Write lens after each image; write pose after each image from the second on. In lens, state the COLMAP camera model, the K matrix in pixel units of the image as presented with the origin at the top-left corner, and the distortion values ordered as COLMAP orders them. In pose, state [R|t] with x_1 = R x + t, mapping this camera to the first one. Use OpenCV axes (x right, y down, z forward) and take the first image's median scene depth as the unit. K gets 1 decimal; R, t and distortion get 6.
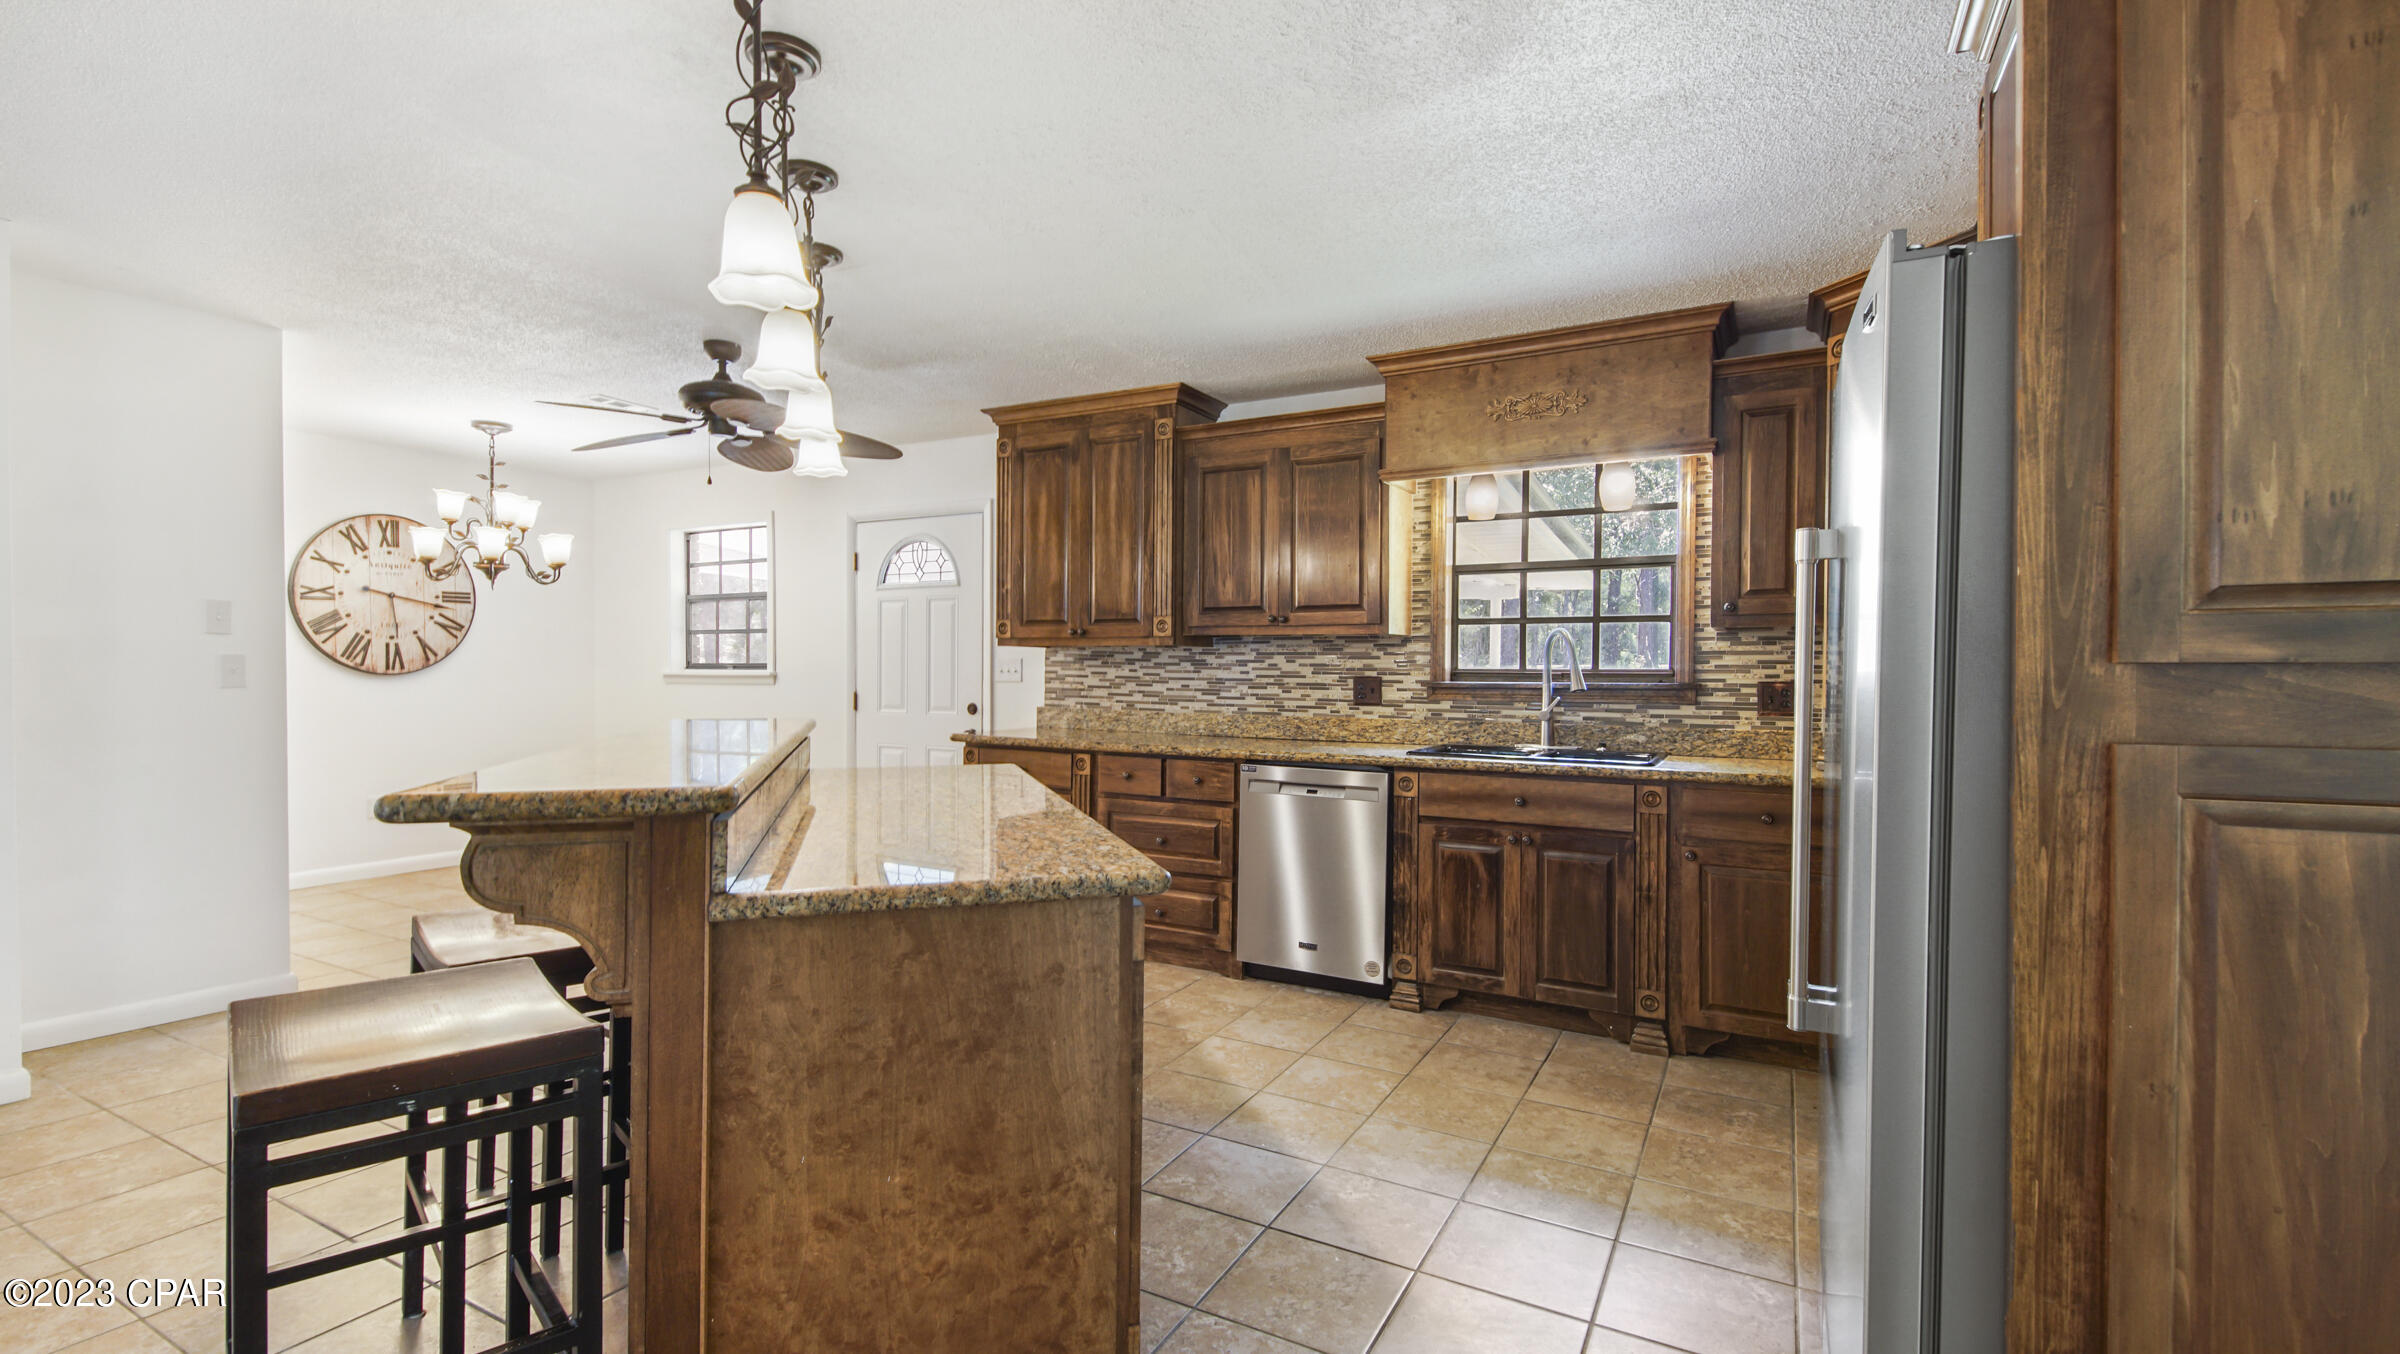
lens RADIAL K [[1041.8, 0, 1223.6], [0, 1041.8, 686.3], [0, 0, 1]] dist [0.018583, -0.001038]
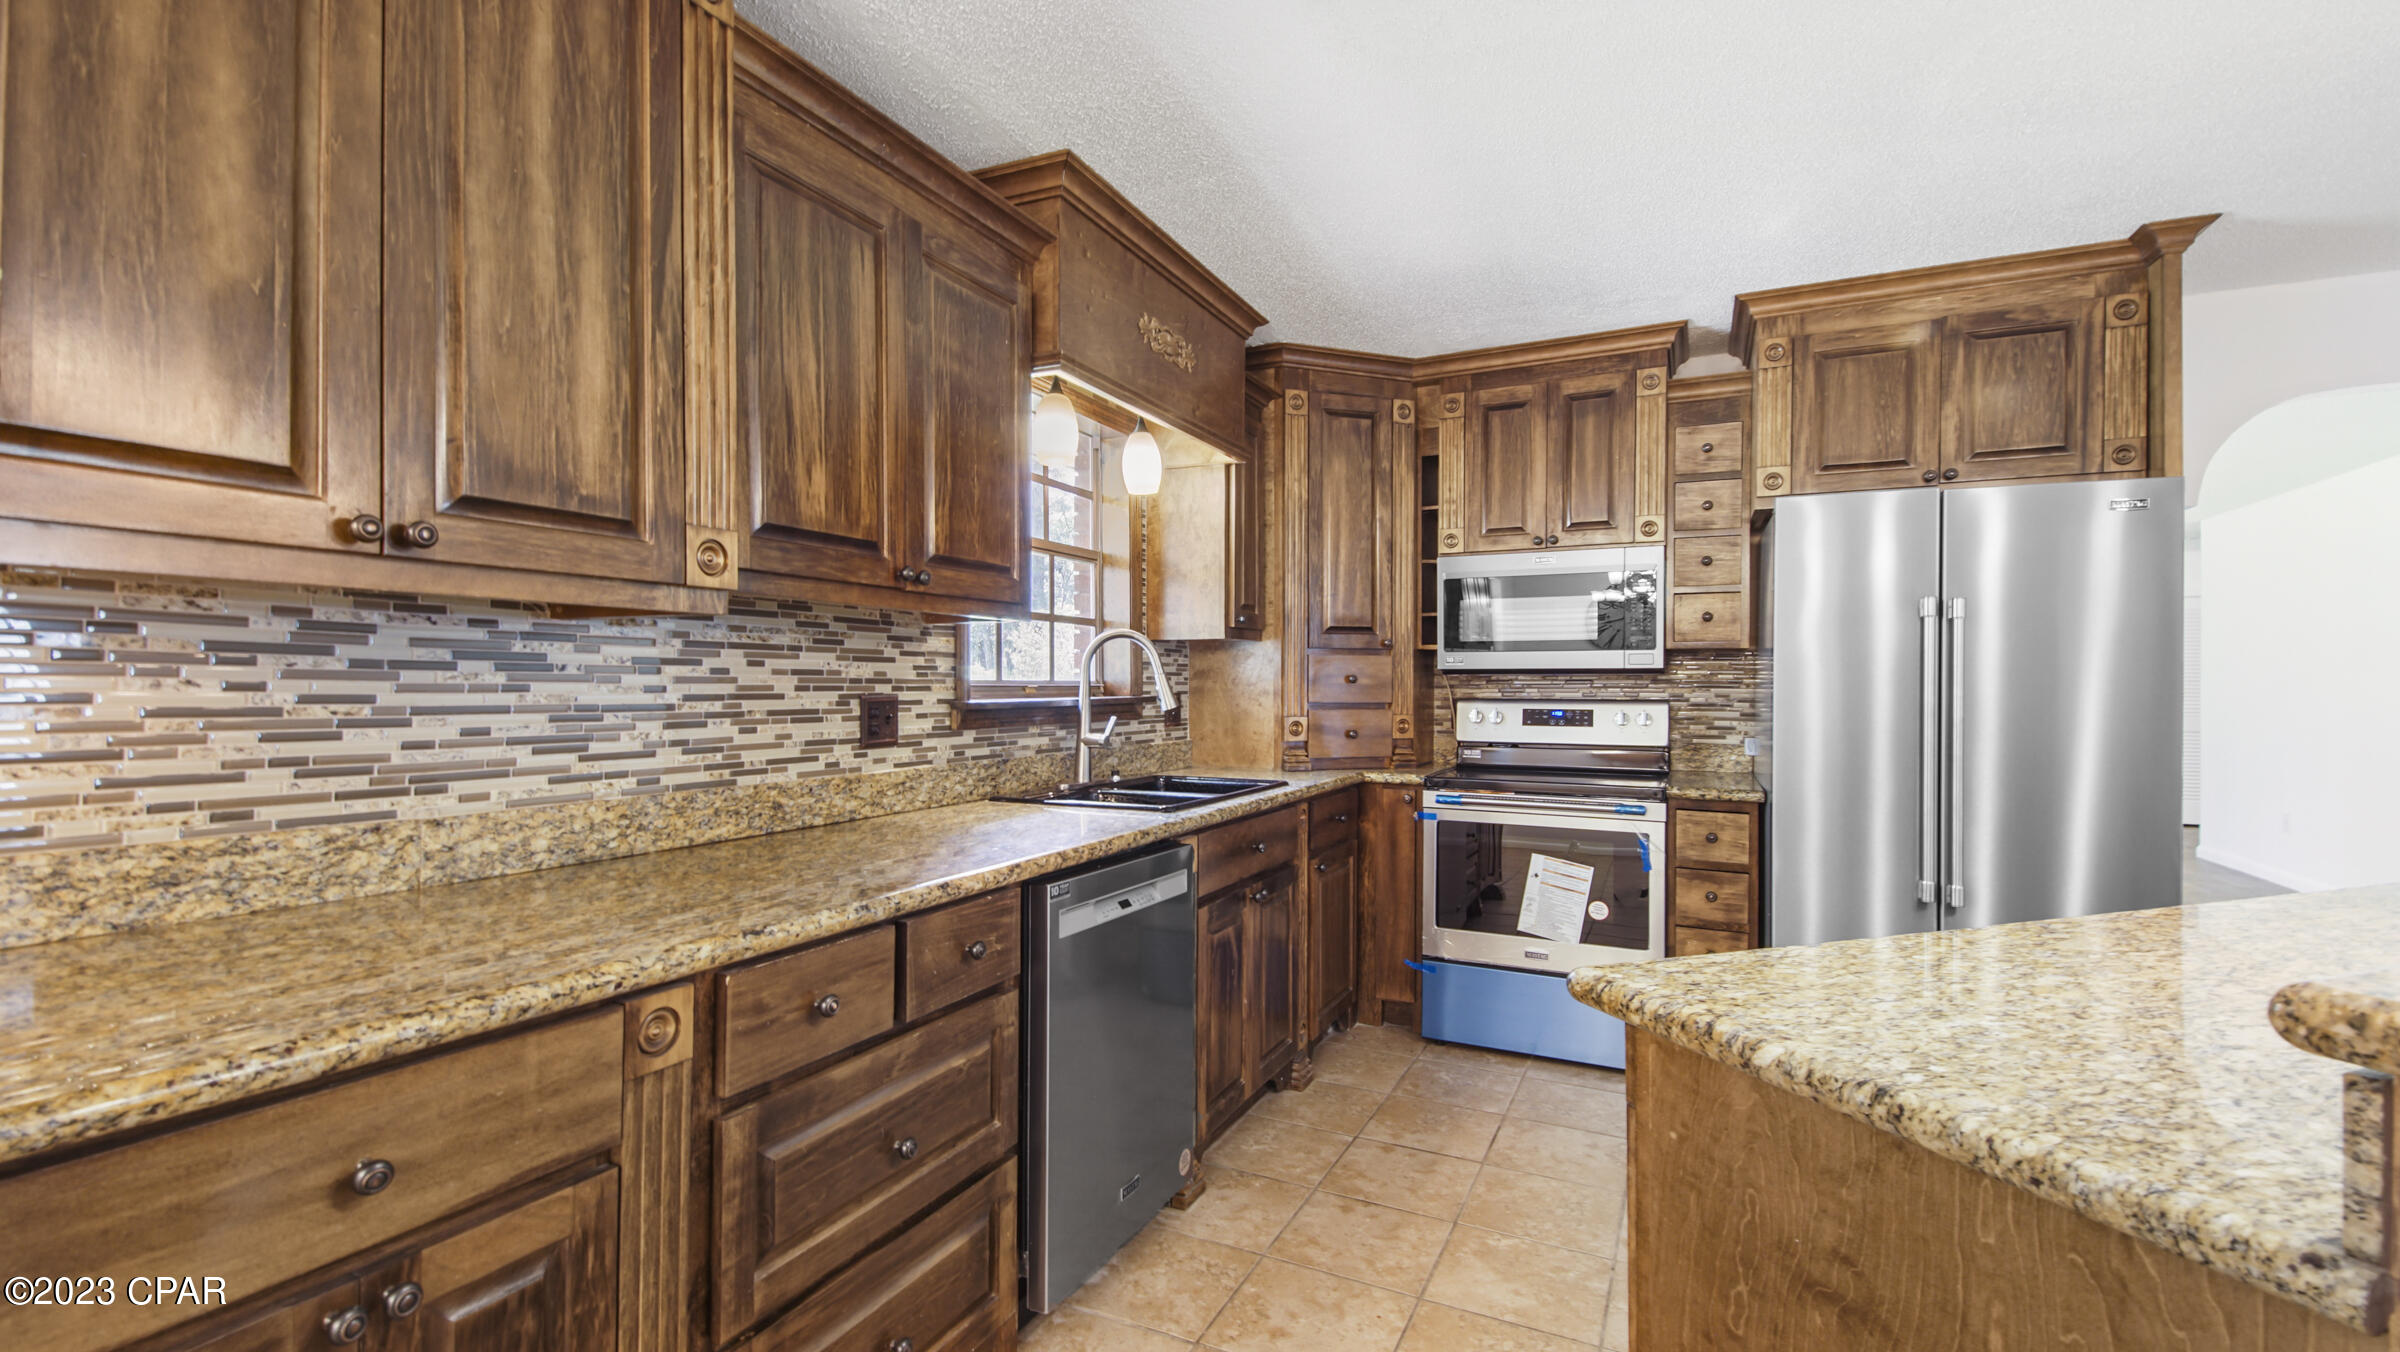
lens RADIAL K [[1041.8, 0, 1192.4], [0, 1041.8, 679.7], [0, 0, 1]] dist [0.018583, -0.001038]
pose [[-0.022942, -0.002532, 0.999734, -0.397644], [0.009691, 0.999949, 0.002755, -0.016457], [-0.999690, 0.009752, -0.022916, 0.827085]]
